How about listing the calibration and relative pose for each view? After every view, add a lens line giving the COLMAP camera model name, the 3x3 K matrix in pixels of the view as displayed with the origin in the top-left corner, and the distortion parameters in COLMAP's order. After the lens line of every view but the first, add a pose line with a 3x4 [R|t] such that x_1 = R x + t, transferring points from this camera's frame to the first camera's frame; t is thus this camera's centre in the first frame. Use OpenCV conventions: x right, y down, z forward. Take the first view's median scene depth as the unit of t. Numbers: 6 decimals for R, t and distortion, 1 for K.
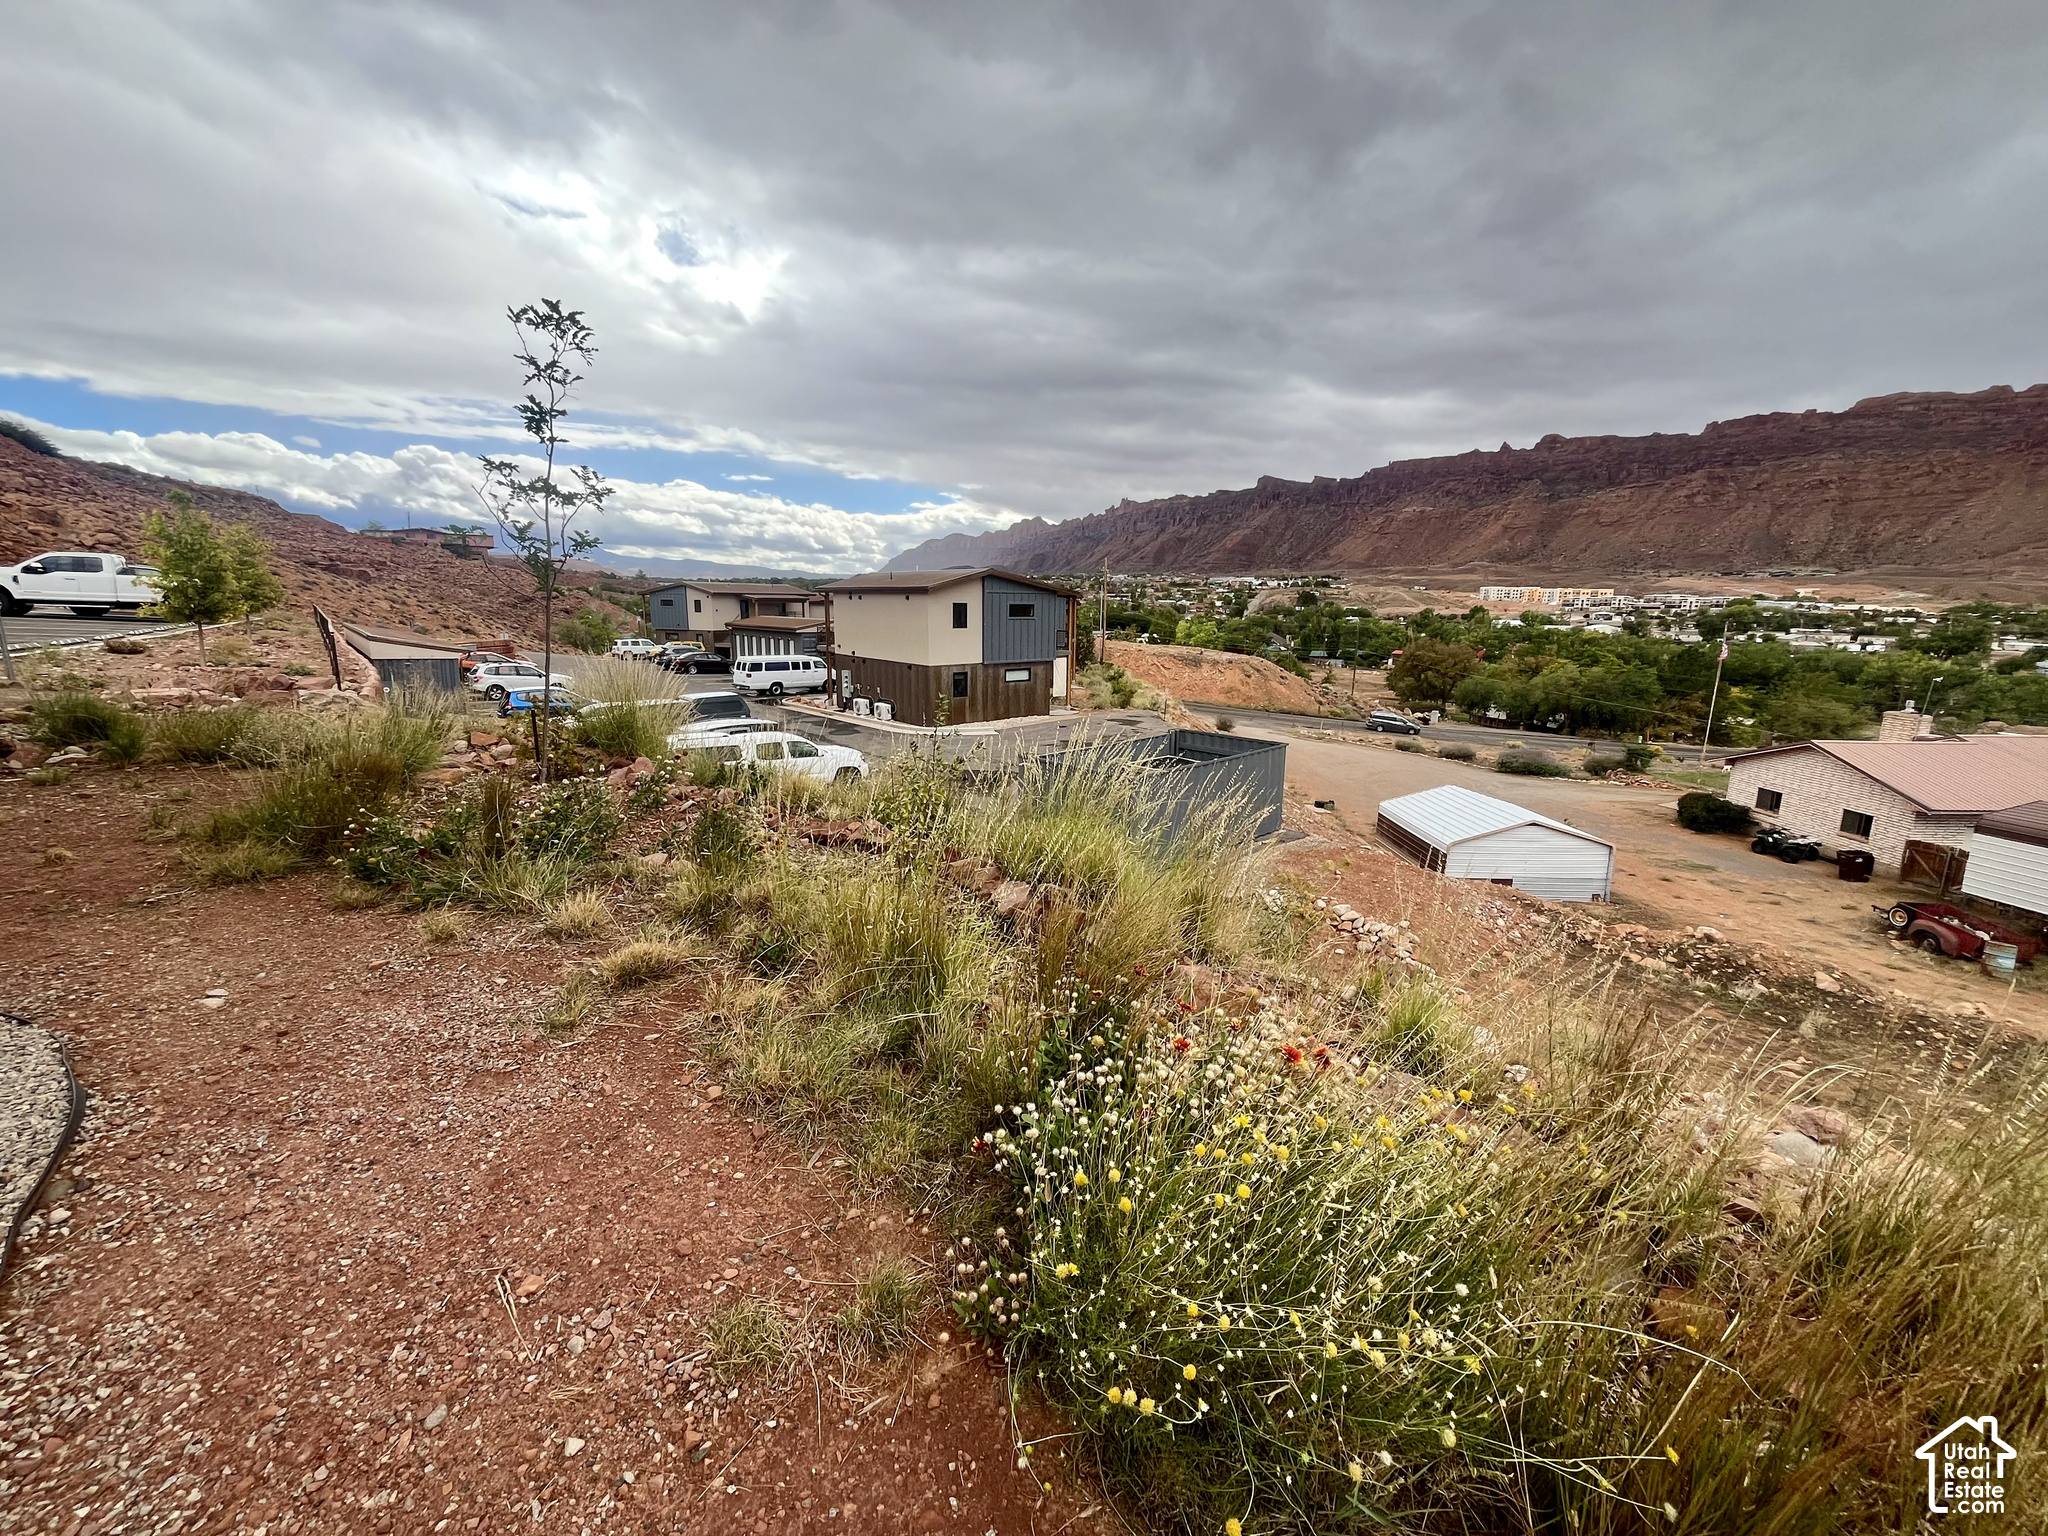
lens RADIAL K [[825.4, 0, 1024.7], [0, 825.4, 762.4], [0, 0, 1]] dist [-0.001964, -0.000548]
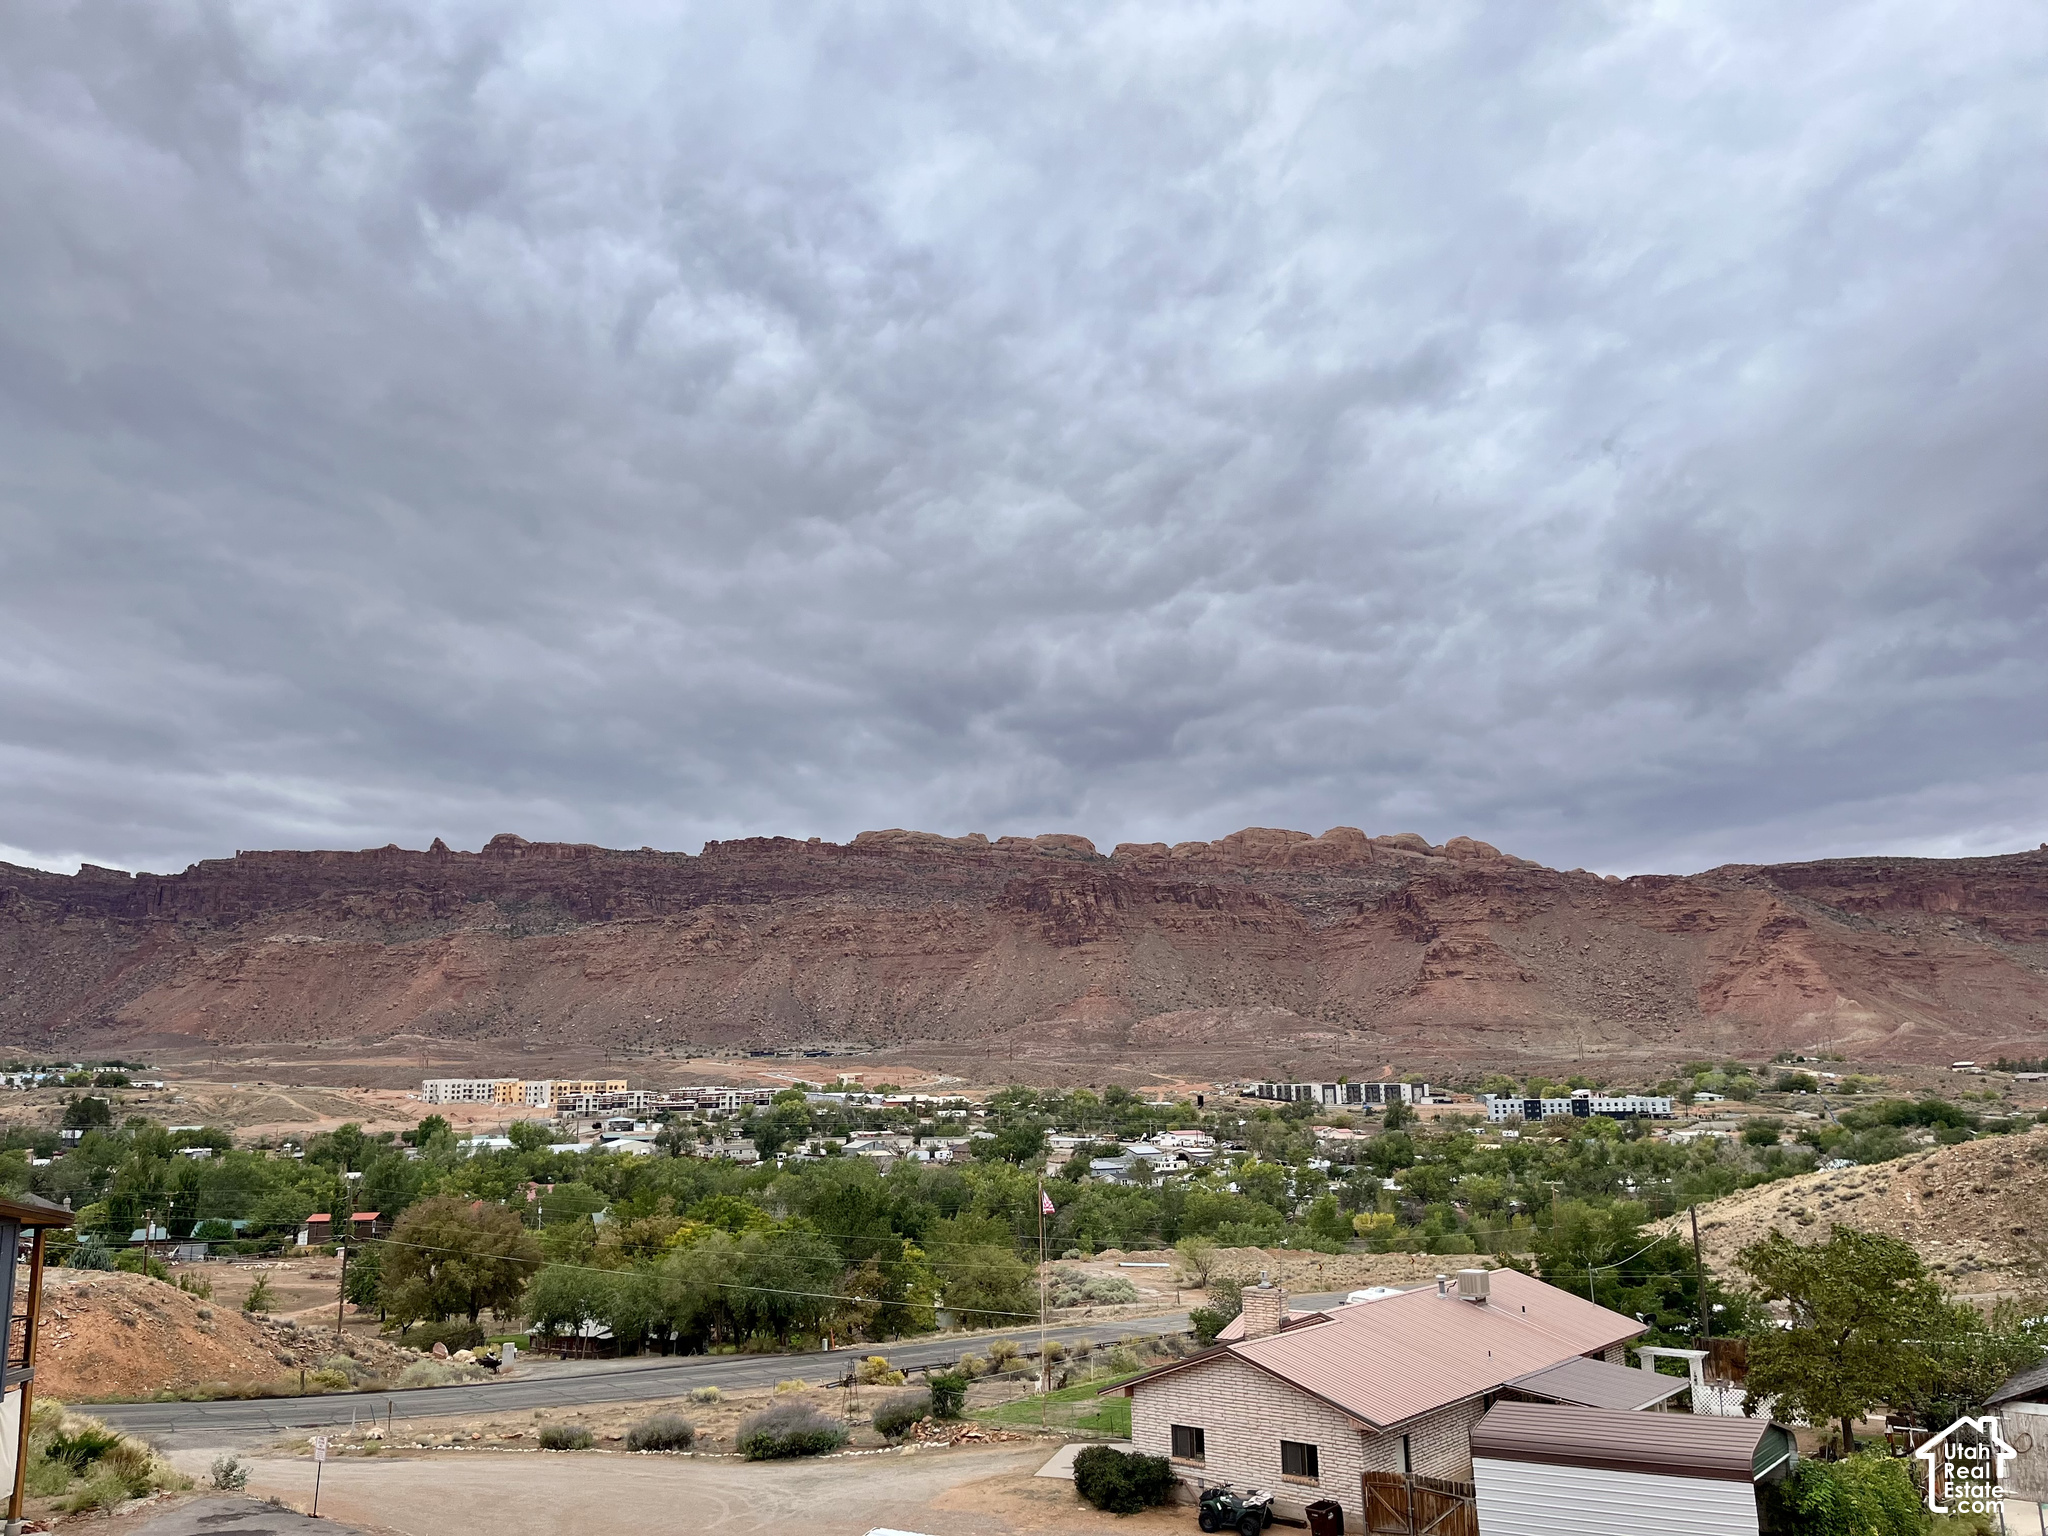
lens RADIAL K [[1541.6, 0, 1026.1], [0, 1541.6, 781.0], [0, 0, 1]] dist [0.074989, -0.102021]
pose [[0.645086, 0.129314, 0.753088, -0.144870], [0.173038, 0.935249, -0.308815, -0.055662], [-0.744259, 0.329525, 0.580940, 0.092046]]
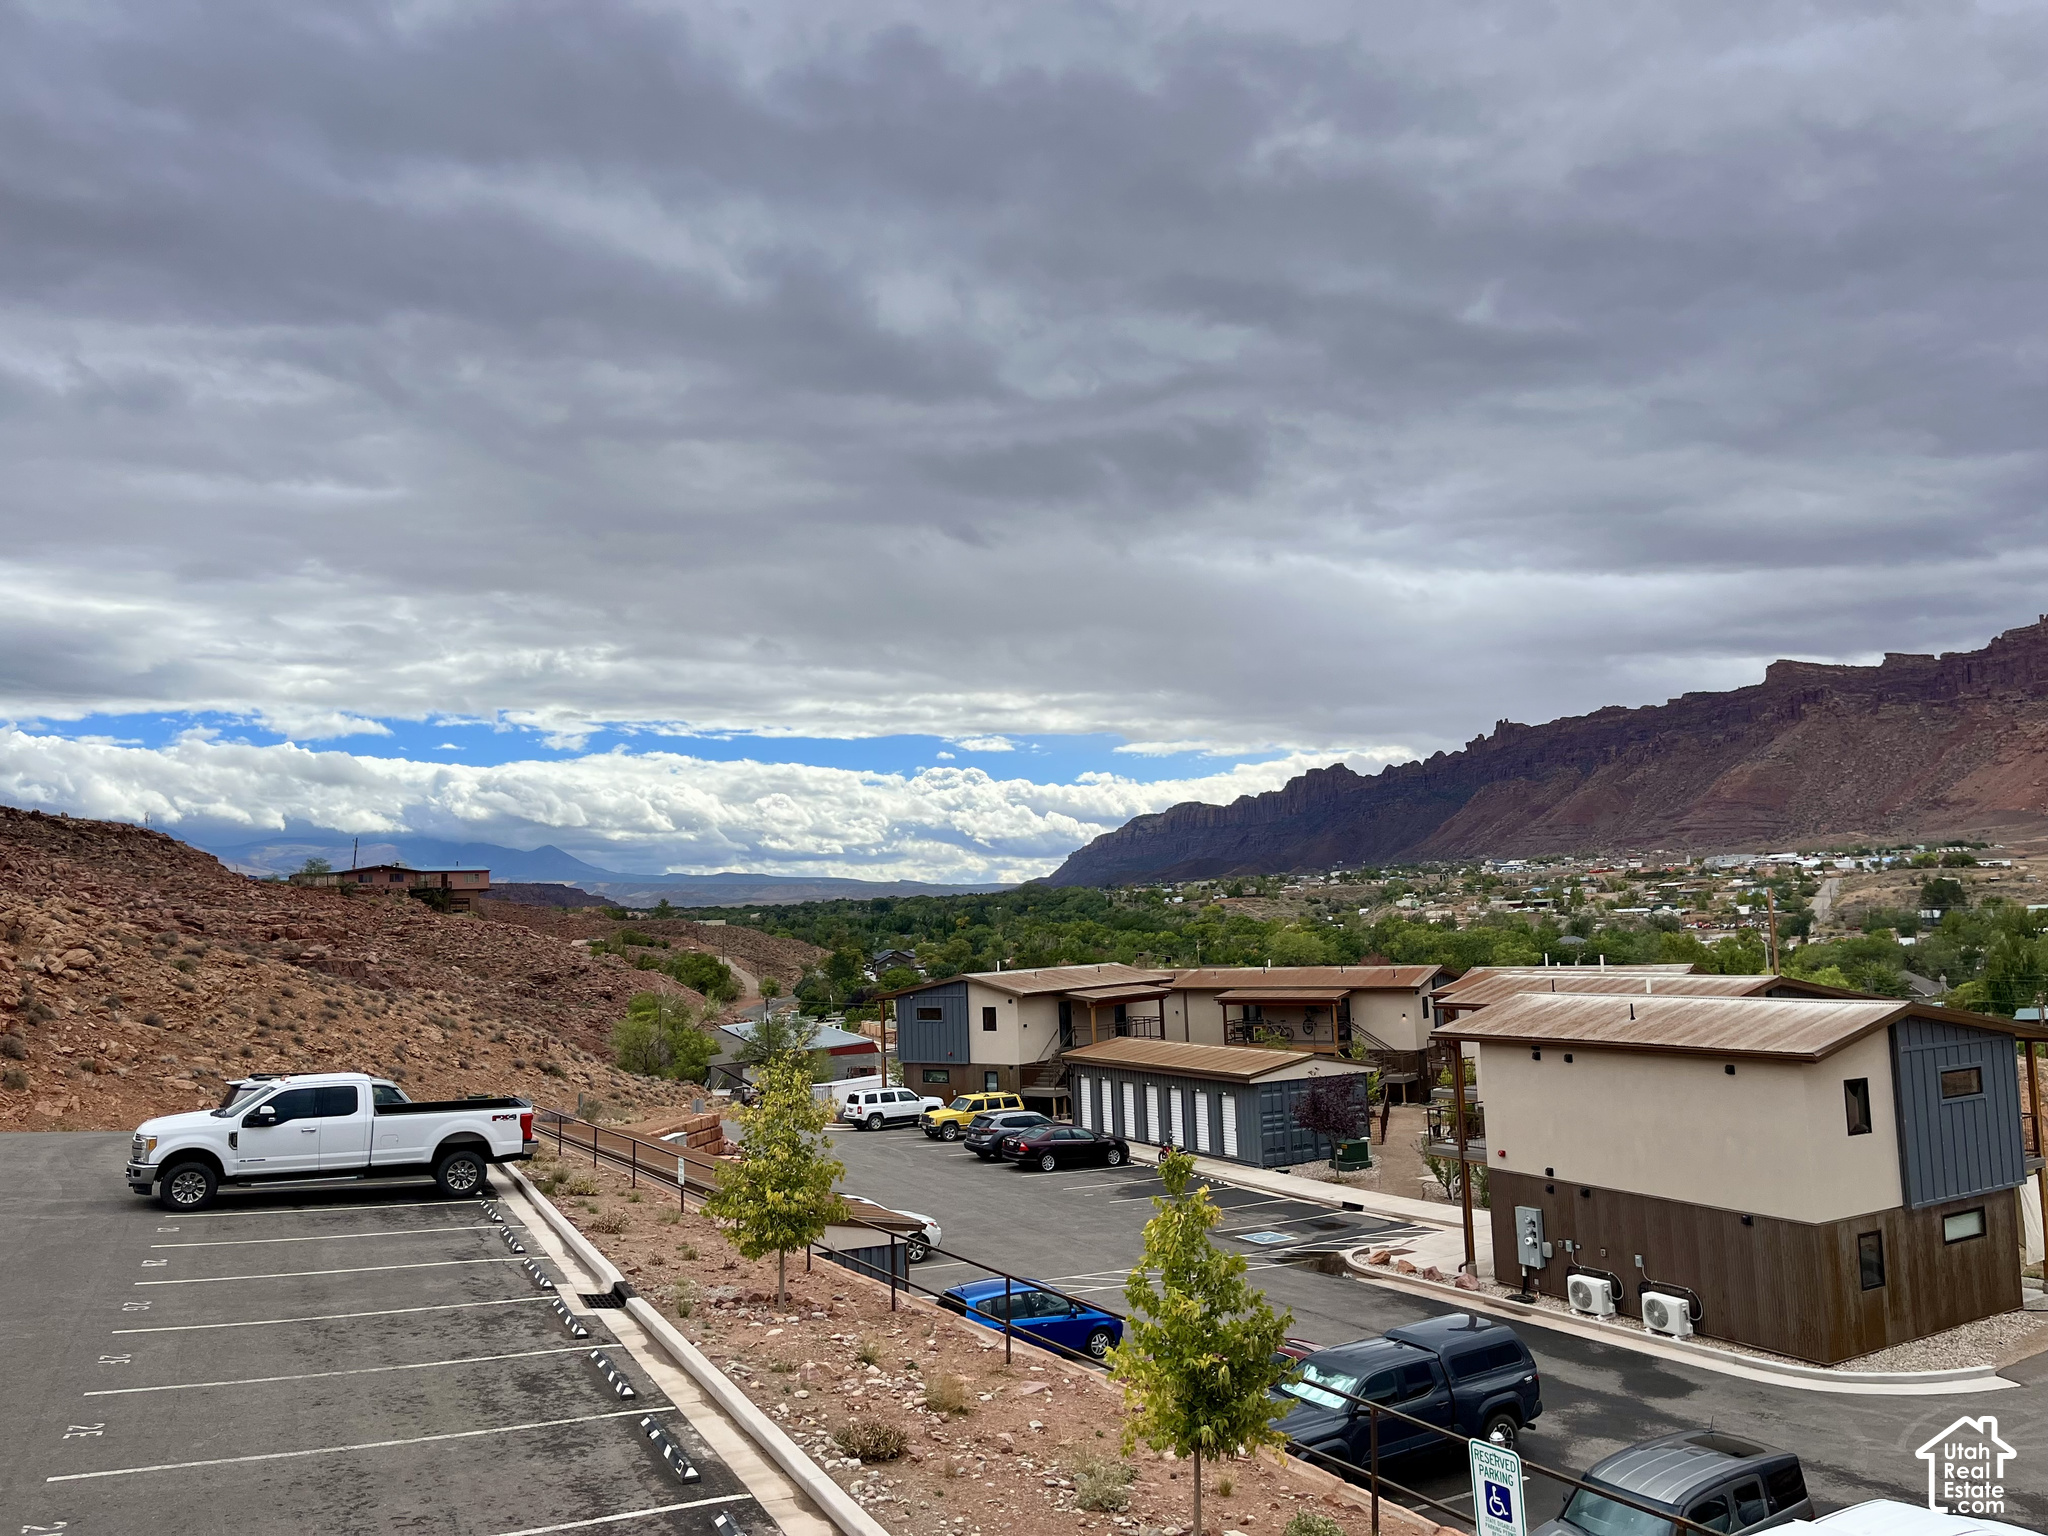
lens RADIAL K [[1537.1, 0, 1026.6], [0, 1537.1, 766.2], [0, 0, 1]] dist [0.082784, -0.105090]
pose [[0.981206, -0.065850, -0.181377, -0.207303], [0.010274, 0.956464, -0.291670, -0.062616], [0.192687, 0.284325, 0.939165, 0.019158]]
